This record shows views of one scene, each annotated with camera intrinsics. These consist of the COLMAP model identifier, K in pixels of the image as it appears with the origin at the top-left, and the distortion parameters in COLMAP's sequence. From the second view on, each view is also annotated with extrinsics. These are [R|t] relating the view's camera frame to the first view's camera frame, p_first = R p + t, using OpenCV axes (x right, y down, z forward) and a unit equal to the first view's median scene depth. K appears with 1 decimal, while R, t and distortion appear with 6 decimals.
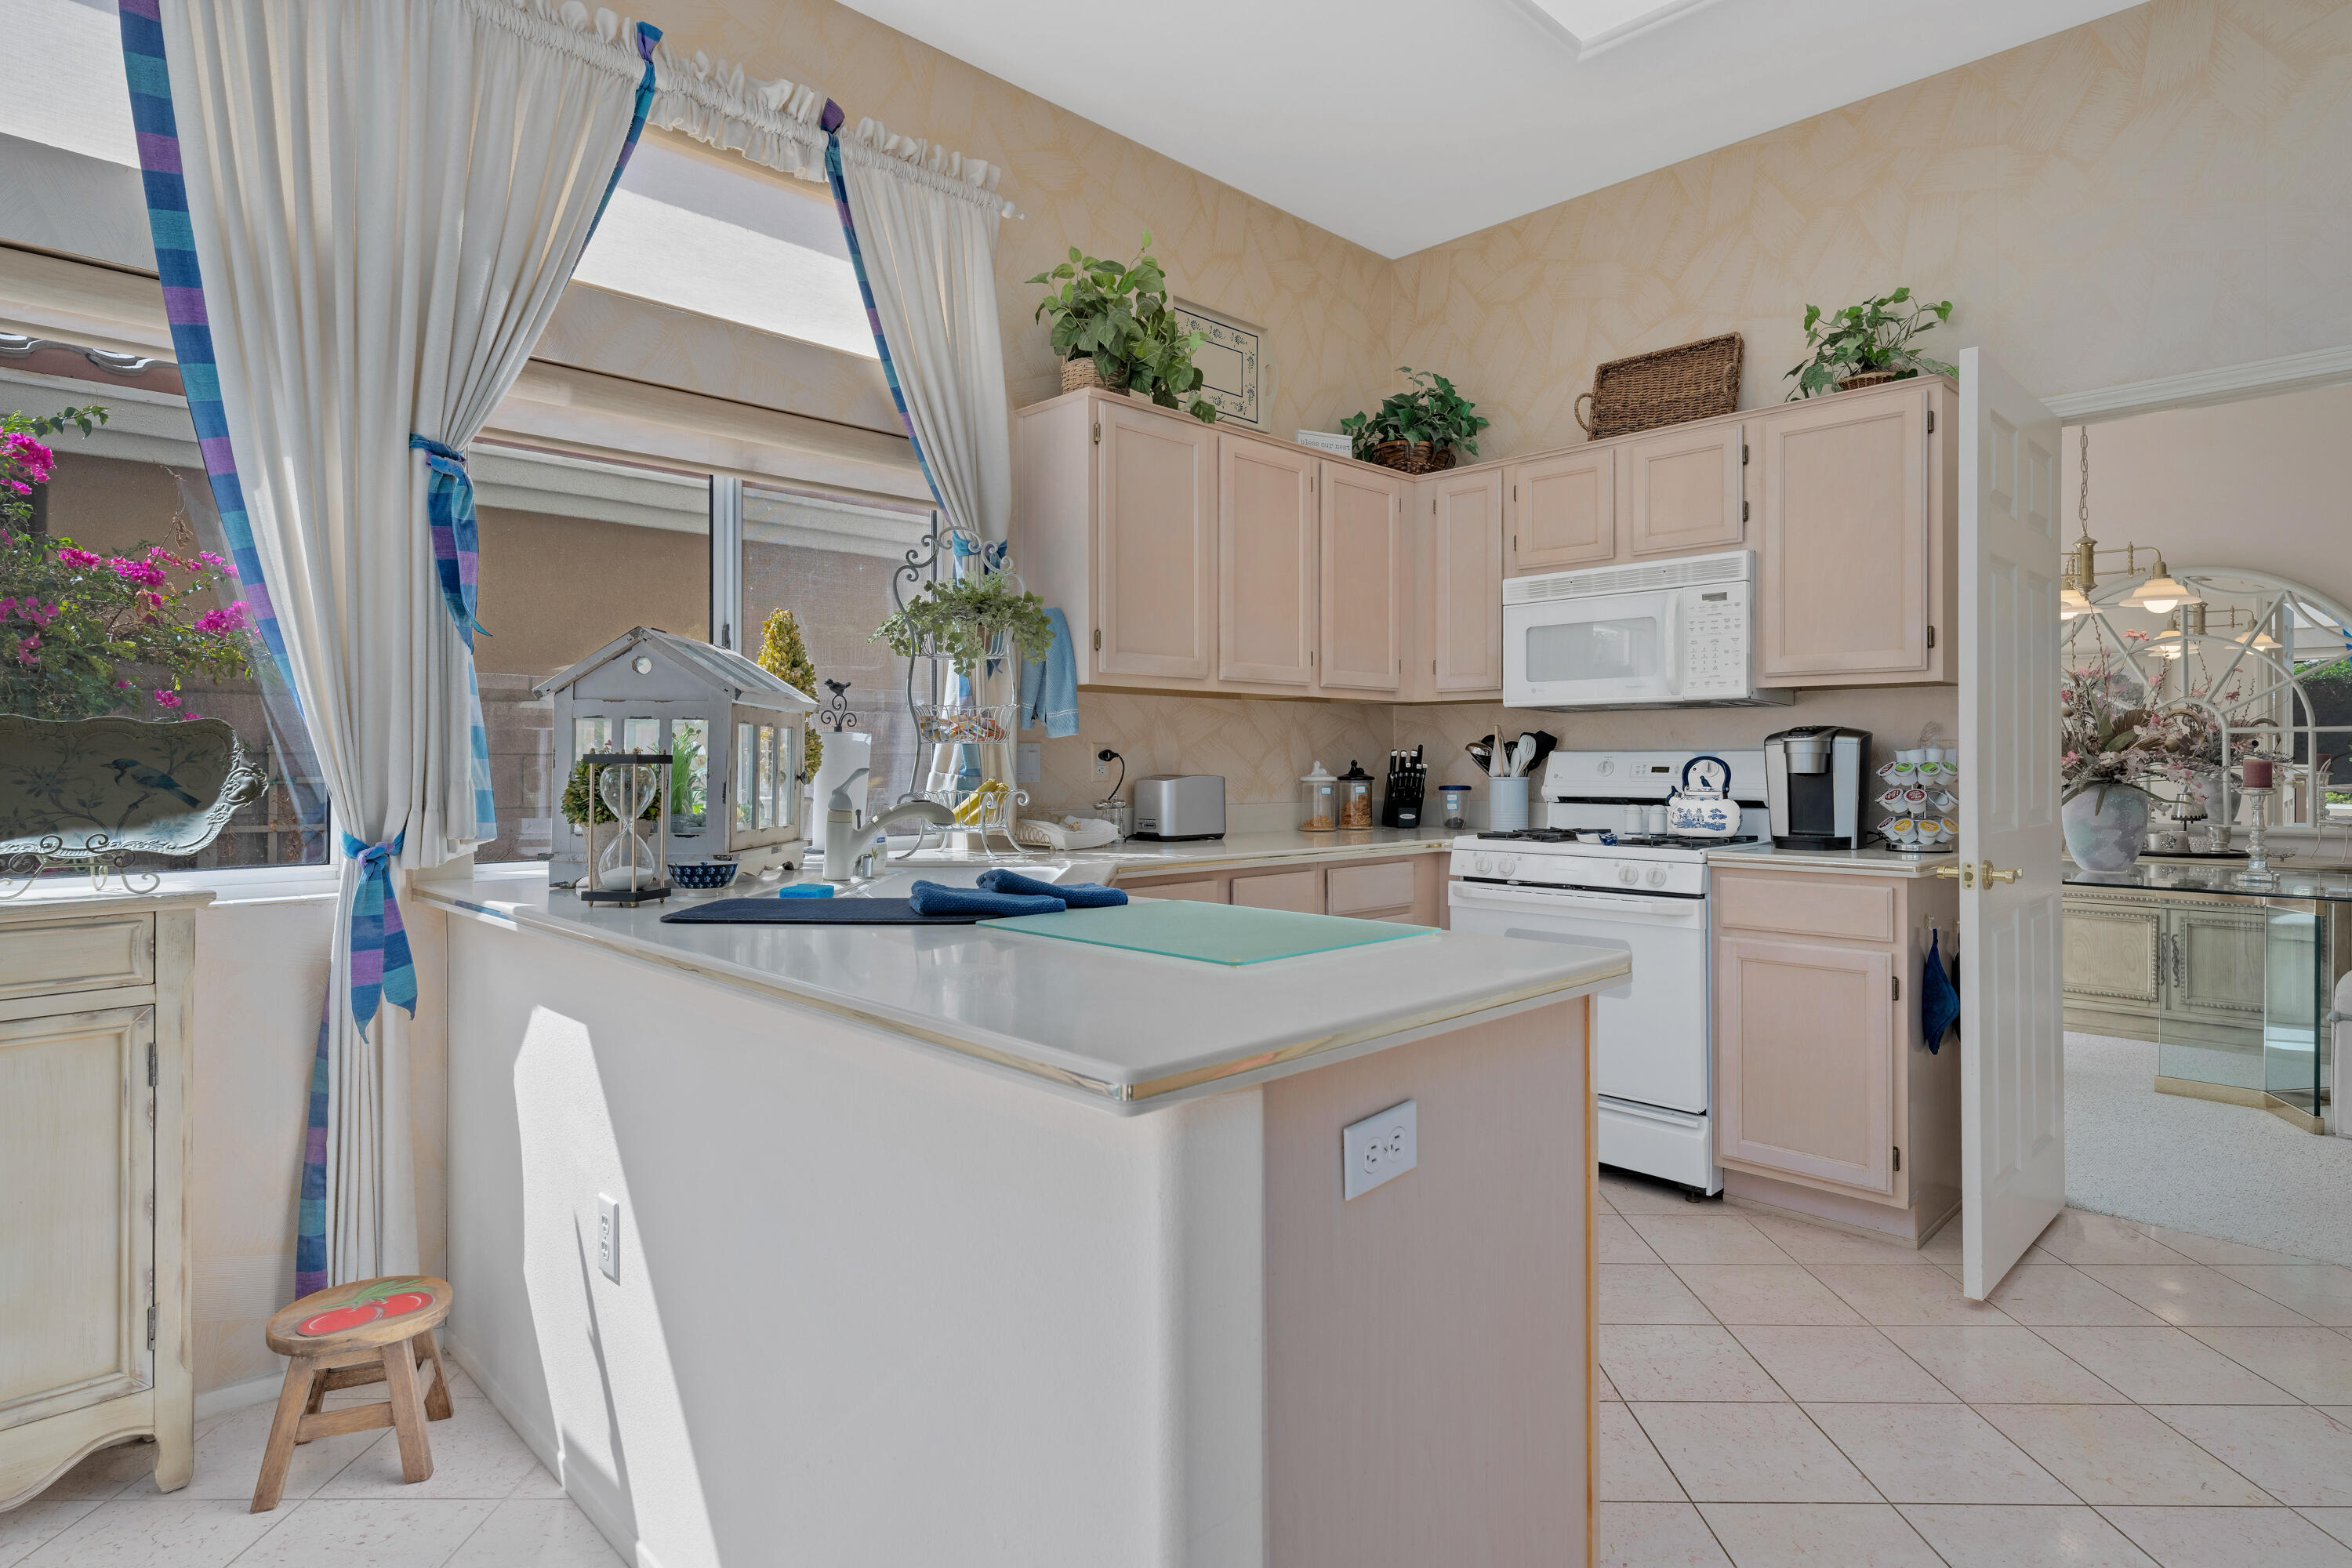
lens RADIAL K [[1235.2, 0, 1178.7], [0, 1235.2, 751.2], [0, 0, 1]] dist [0.000736, -0.000261]
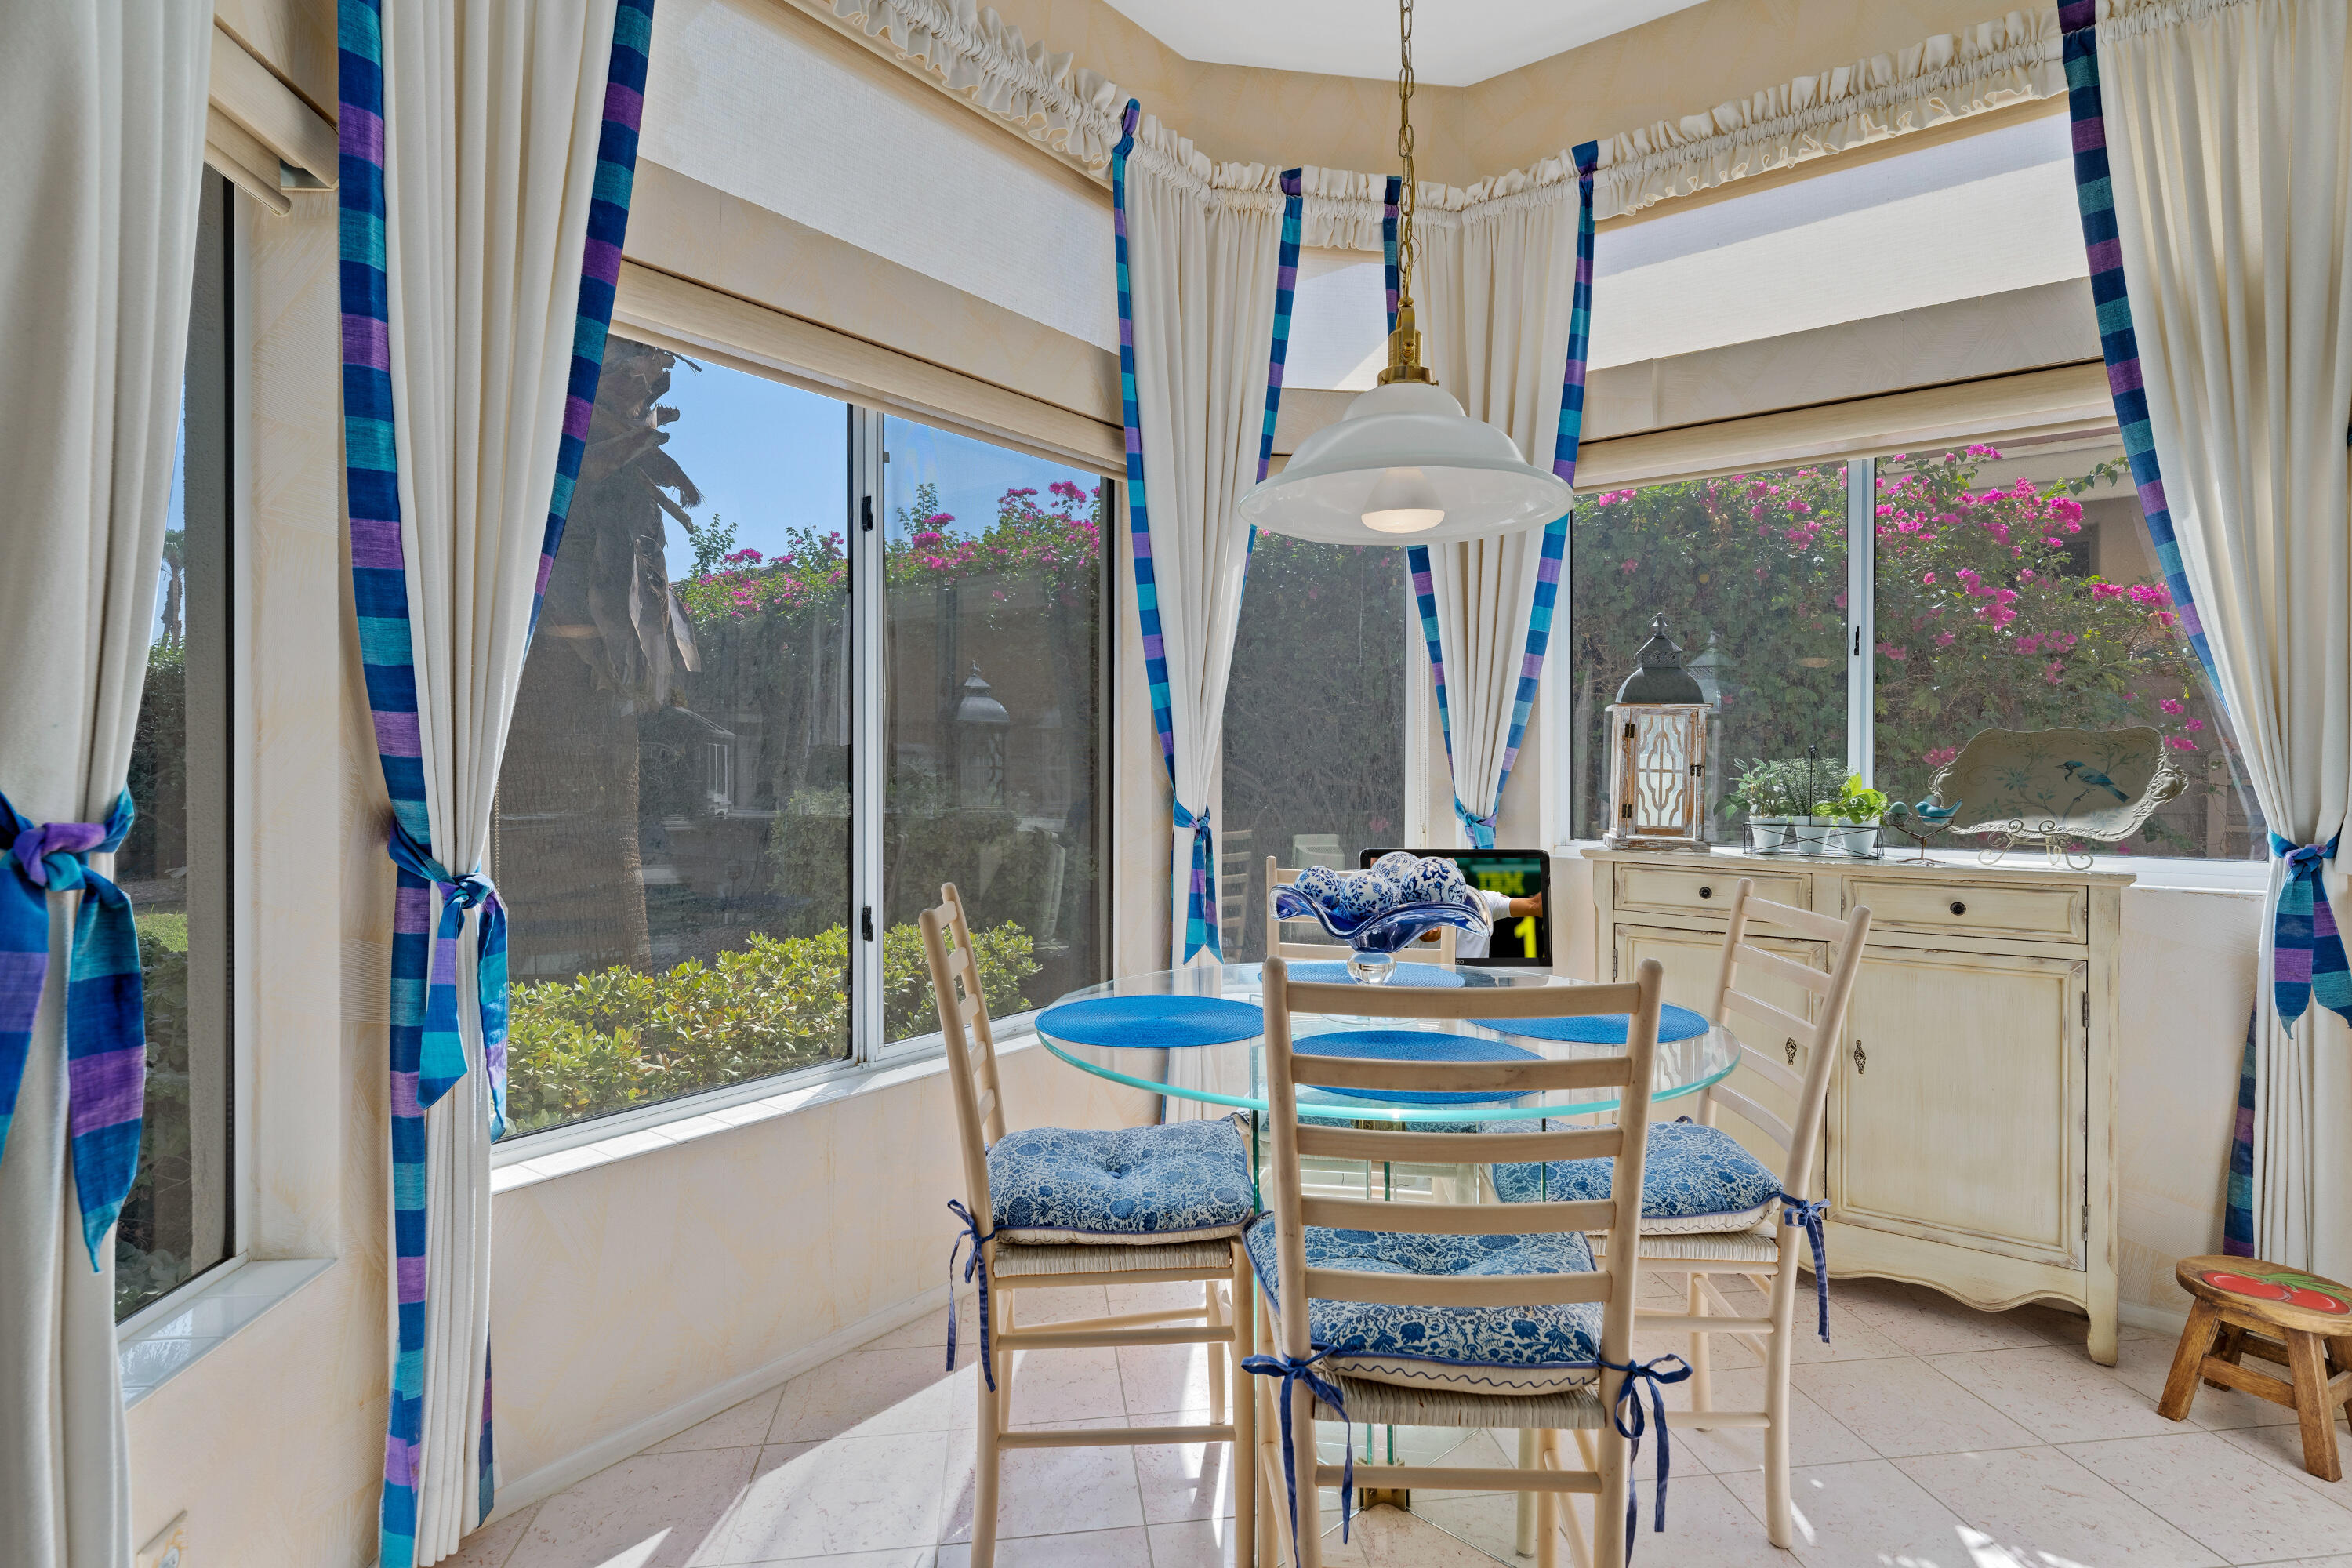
lens RADIAL K [[1200.6, 0, 1213.1], [0, 1200.6, 772.0], [0, 0, 1]] dist [0.003369, 0.000397]
pose [[0.160651, 0.009917, -0.986962, 0.194134], [0.005111, 0.999928, 0.010880, -0.000395], [0.986998, -0.006792, 0.160588, -0.044455]]
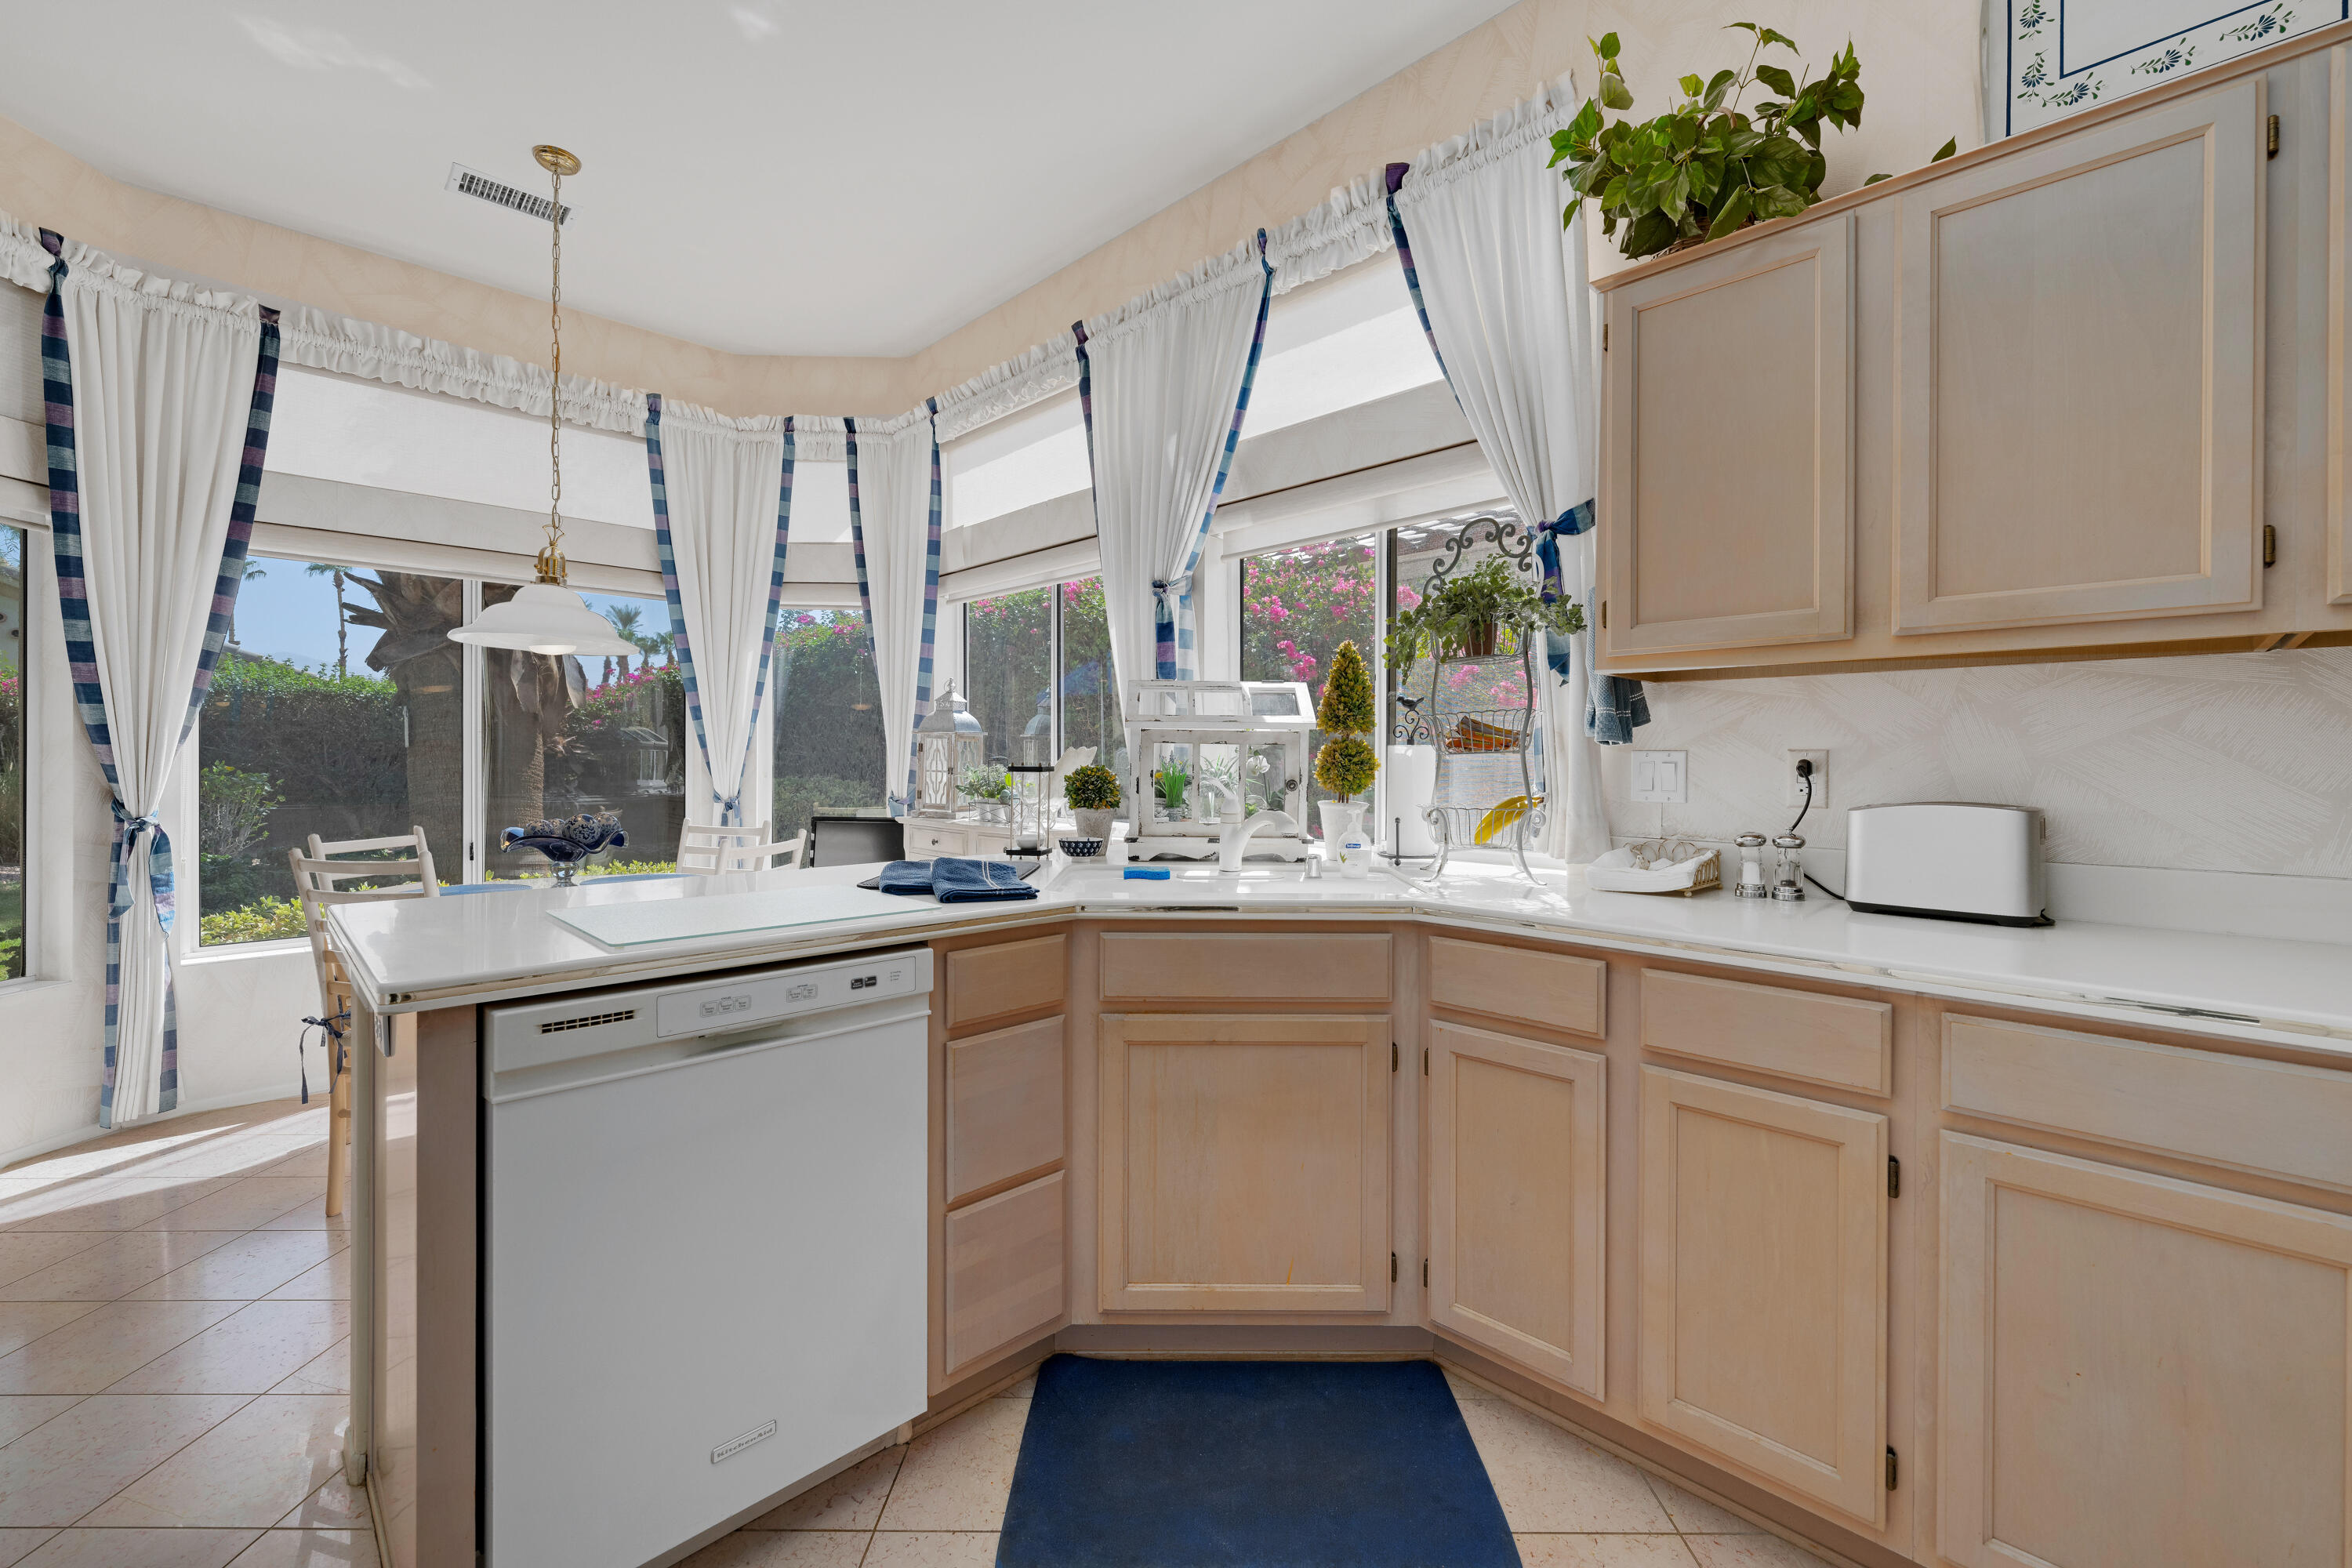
lens RADIAL K [[955.1, 0, 1182.7], [0, 955.1, 766.7], [0, 0, 1]] dist [-0.000048, 0.000133]
pose [[0.026454, 0.006893, -0.999626, 0.801356], [0.003795, 0.999968, 0.006996, -0.003960], [0.999643, -0.003979, 0.026427, 1.130633]]
